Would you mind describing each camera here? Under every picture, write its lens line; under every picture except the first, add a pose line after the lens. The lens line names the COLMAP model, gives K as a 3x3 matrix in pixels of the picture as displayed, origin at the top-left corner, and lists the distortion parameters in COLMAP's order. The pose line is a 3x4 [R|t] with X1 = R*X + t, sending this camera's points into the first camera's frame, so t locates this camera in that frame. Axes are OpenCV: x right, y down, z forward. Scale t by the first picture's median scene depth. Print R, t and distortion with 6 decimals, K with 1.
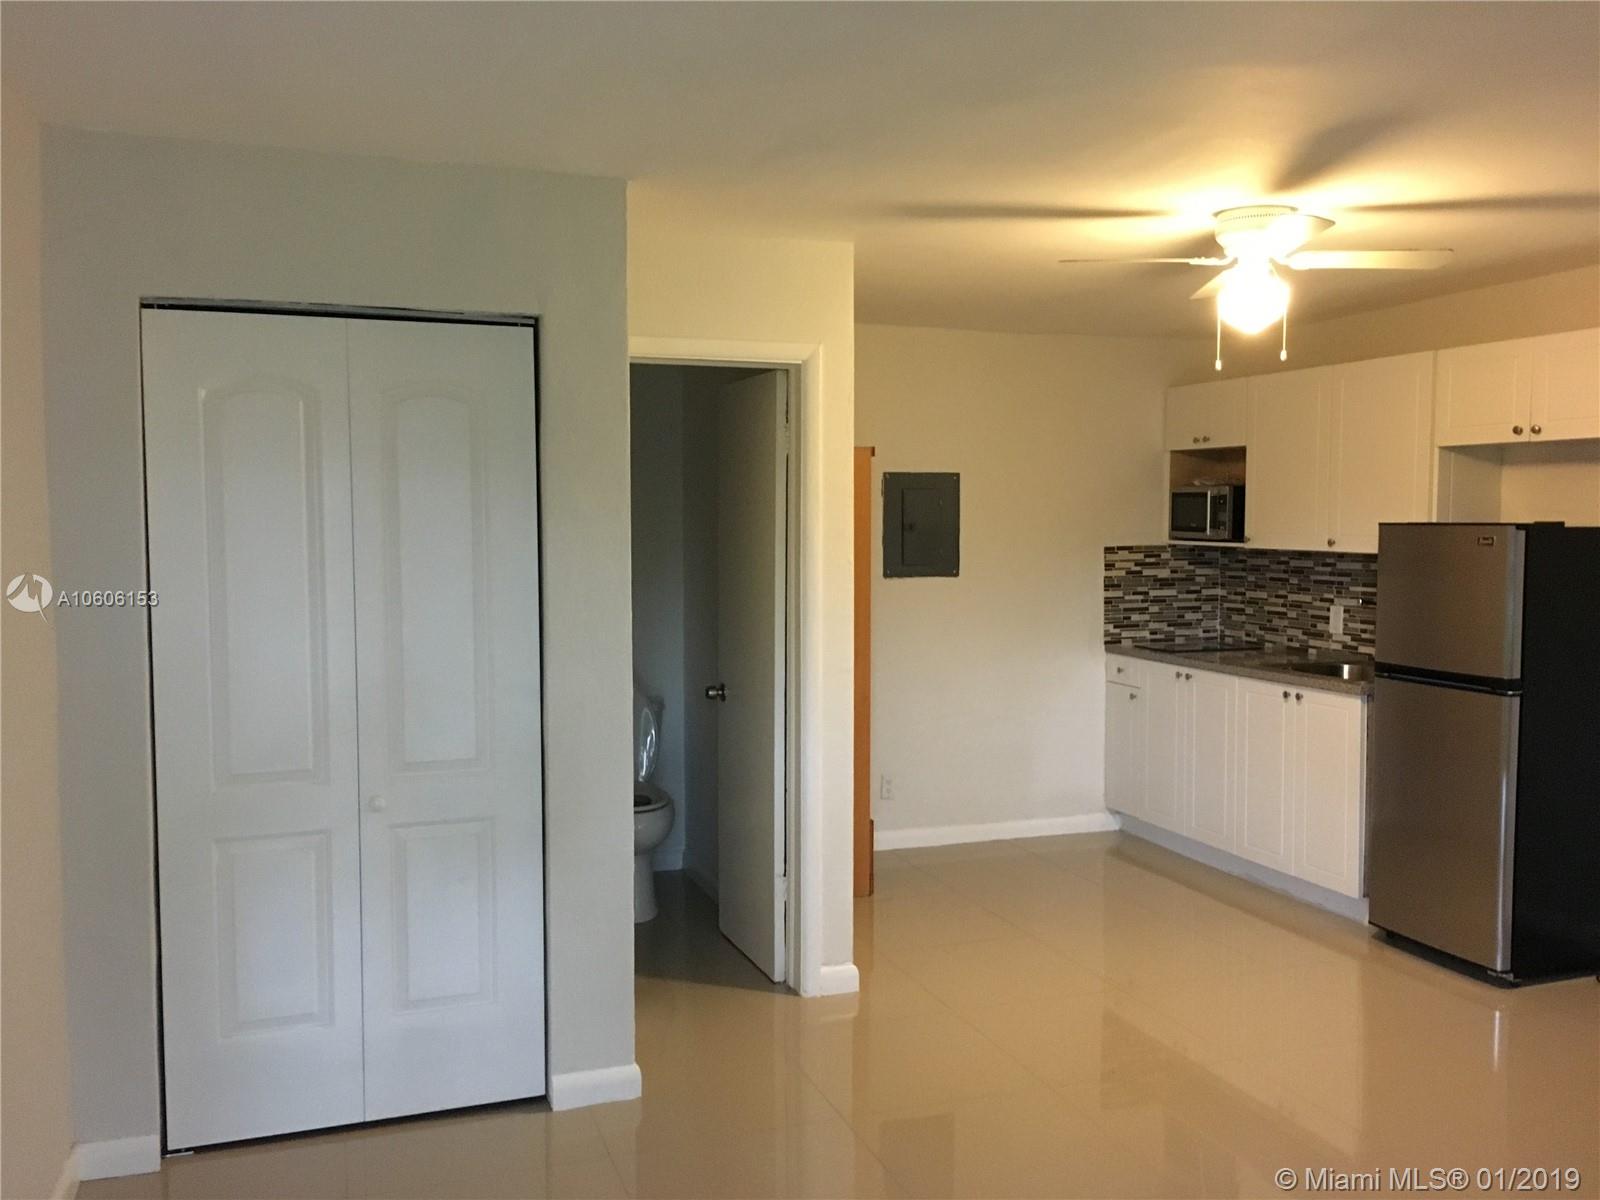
lens RADIAL K [[1361.4, 0, 806.2], [0, 1361.4, 598.3], [0, 0, 1]] dist [0.082990, -0.115073]
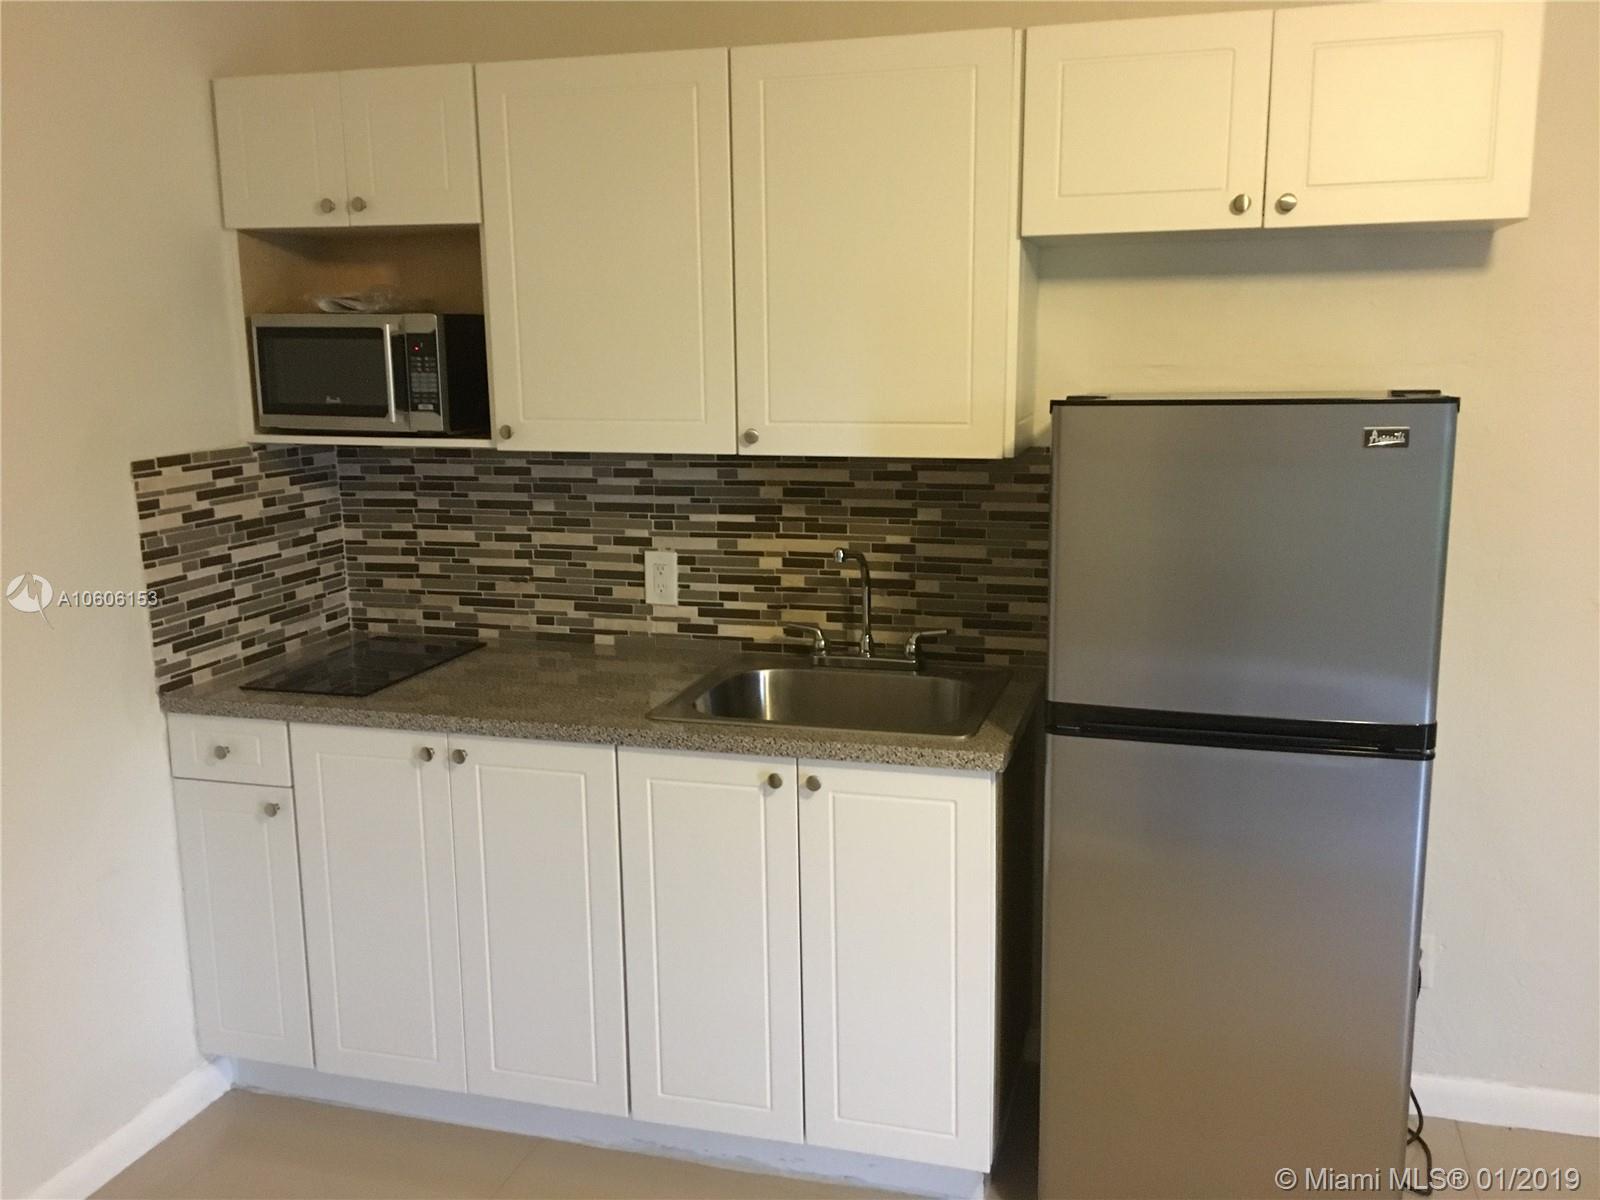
lens RADIAL K [[1361.4, 0, 806.2], [0, 1361.4, 598.3], [0, 0, 1]] dist [0.082990, -0.115073]
pose [[0.585490, -0.154811, 0.795761, 0.003131], [0.060327, 0.987195, 0.147668, -0.048257], [-0.808432, -0.038452, 0.587333, 0.625586]]
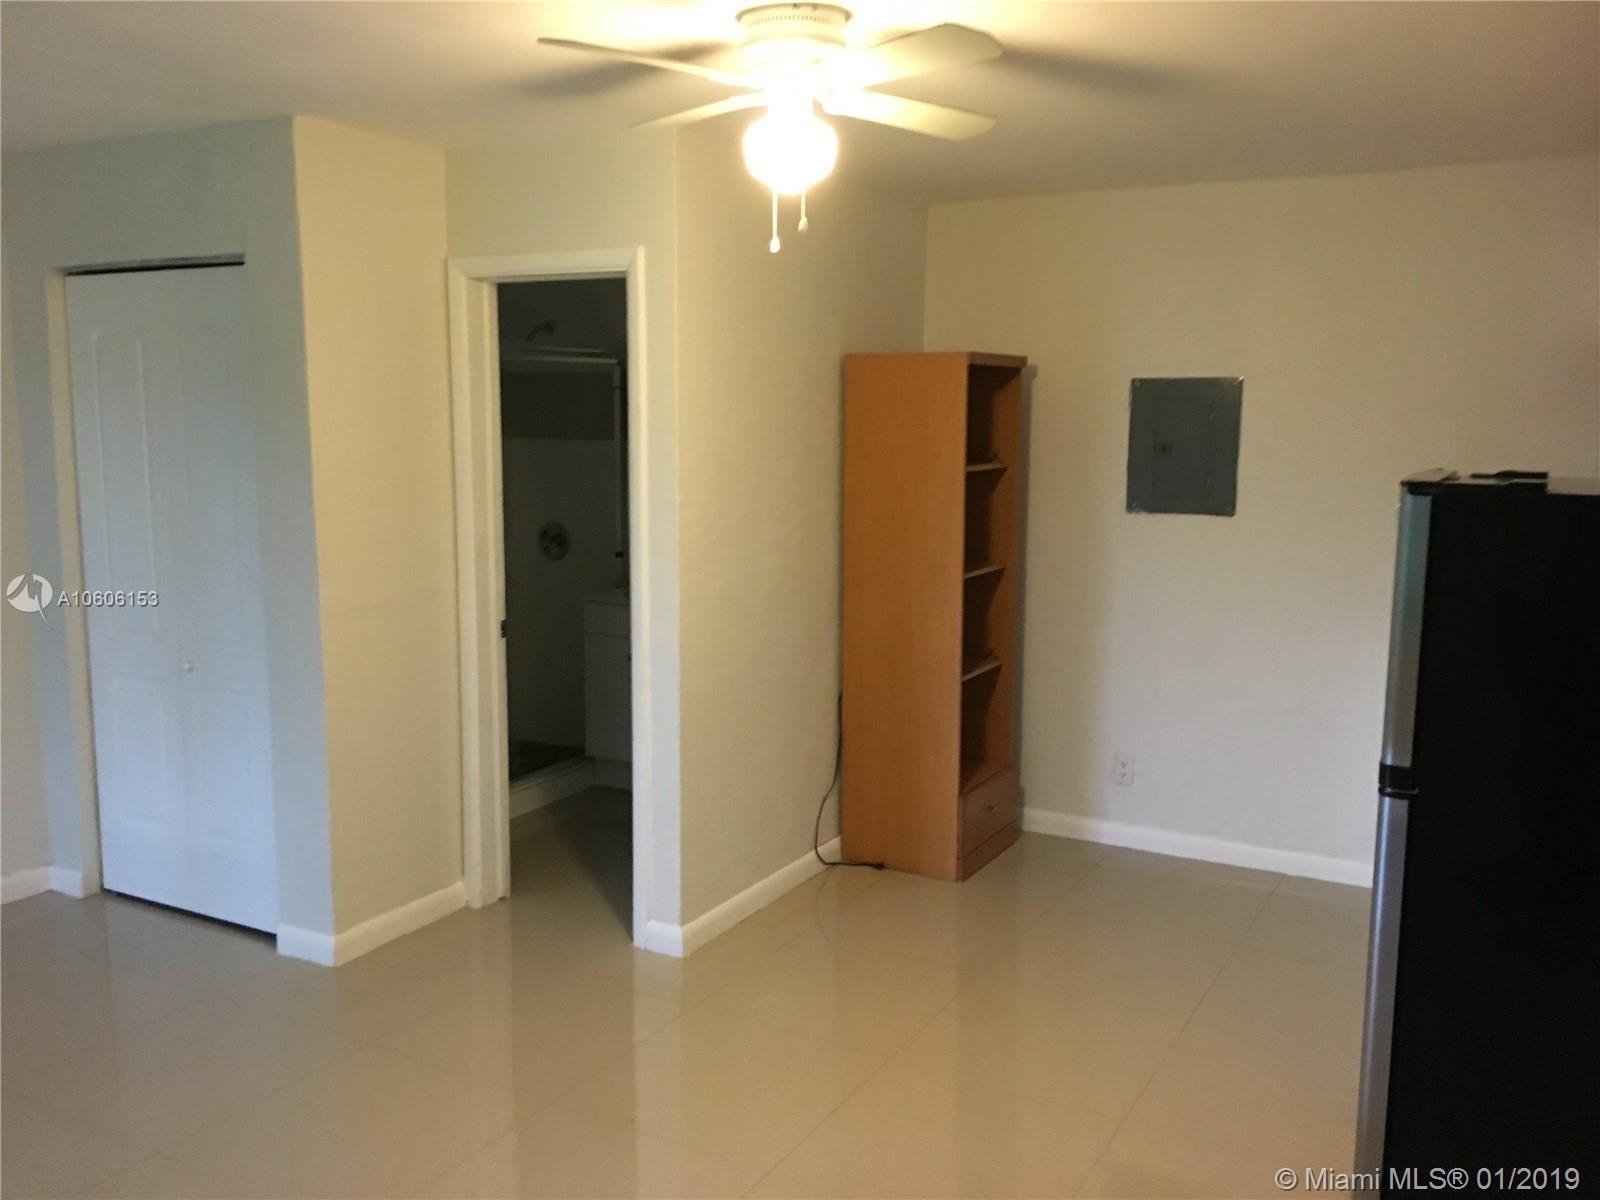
lens RADIAL K [[1361.4, 0, 806.2], [0, 1361.4, 598.3], [0, 0, 1]] dist [0.082990, -0.115073]
pose [[0.660892, 0.110050, -0.742368, 0.528083], [-0.052134, 0.993533, 0.100871, -0.035585], [0.748668, -0.027962, 0.662356, 0.322141]]
